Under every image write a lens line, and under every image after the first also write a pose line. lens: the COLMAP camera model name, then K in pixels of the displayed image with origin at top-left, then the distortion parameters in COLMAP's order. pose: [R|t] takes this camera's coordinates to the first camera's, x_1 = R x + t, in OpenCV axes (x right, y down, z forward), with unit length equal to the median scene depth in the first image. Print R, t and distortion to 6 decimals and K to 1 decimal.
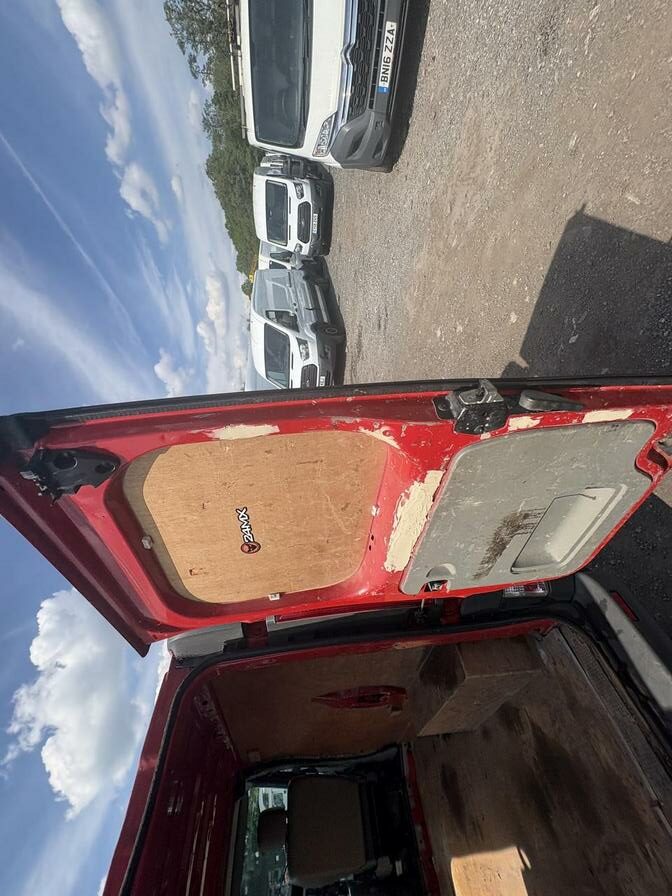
lens RADIAL K [[358.4, 0, 332.9], [0, 358.4, 447.6], [0, 0, 1]] dist [0.002735, -0.000307]
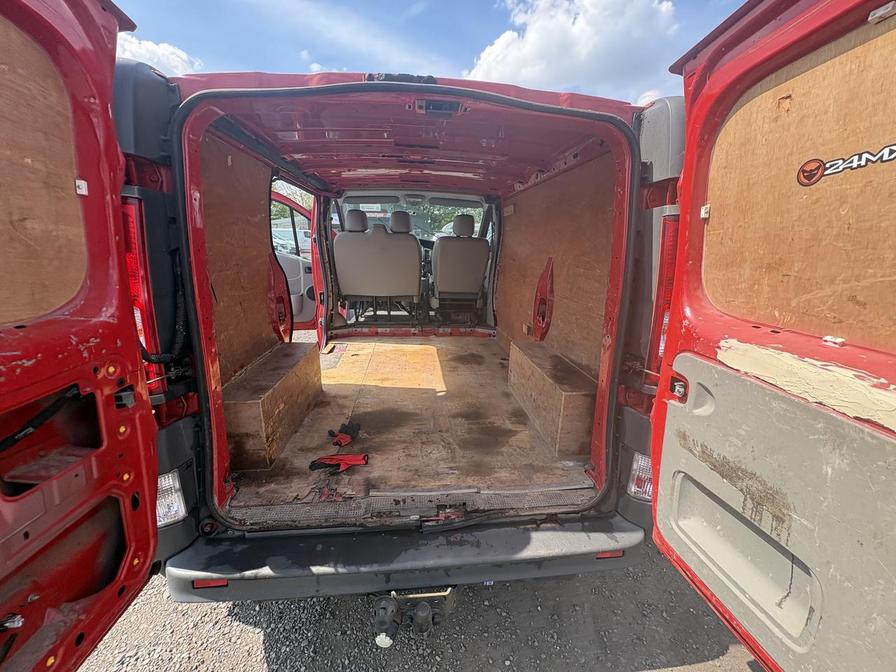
lens RADIAL K [[358.4, 0, 449.3], [0, 358.4, 333.3], [0, 0, 1]] dist [0.002735, -0.000307]
pose [[-0.120203, 0.981051, 0.151956, 0.062229], [-0.711453, -0.191882, 0.676029, 0.178844], [0.692376, -0.026849, 0.721037, -0.073089]]
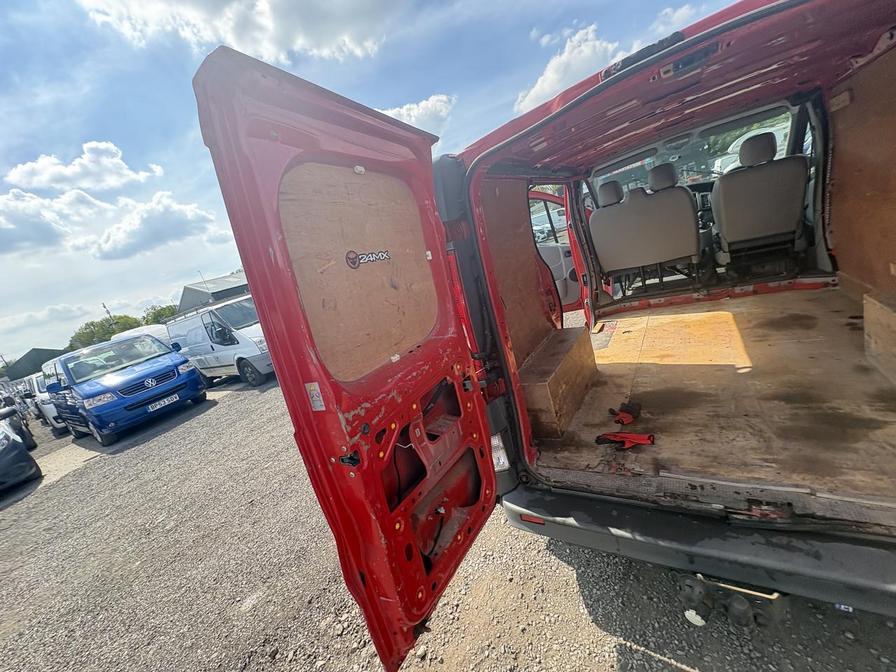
lens RADIAL K [[358.4, 0, 446.3], [0, 358.4, 332.7], [0, 0, 1]] dist [0.002735, -0.000307]
pose [[0.148191, 0.966325, 0.210369, -0.015760], [-0.114976, -0.194441, 0.974153, 0.075464], [0.982253, -0.168548, 0.082289, -0.133907]]
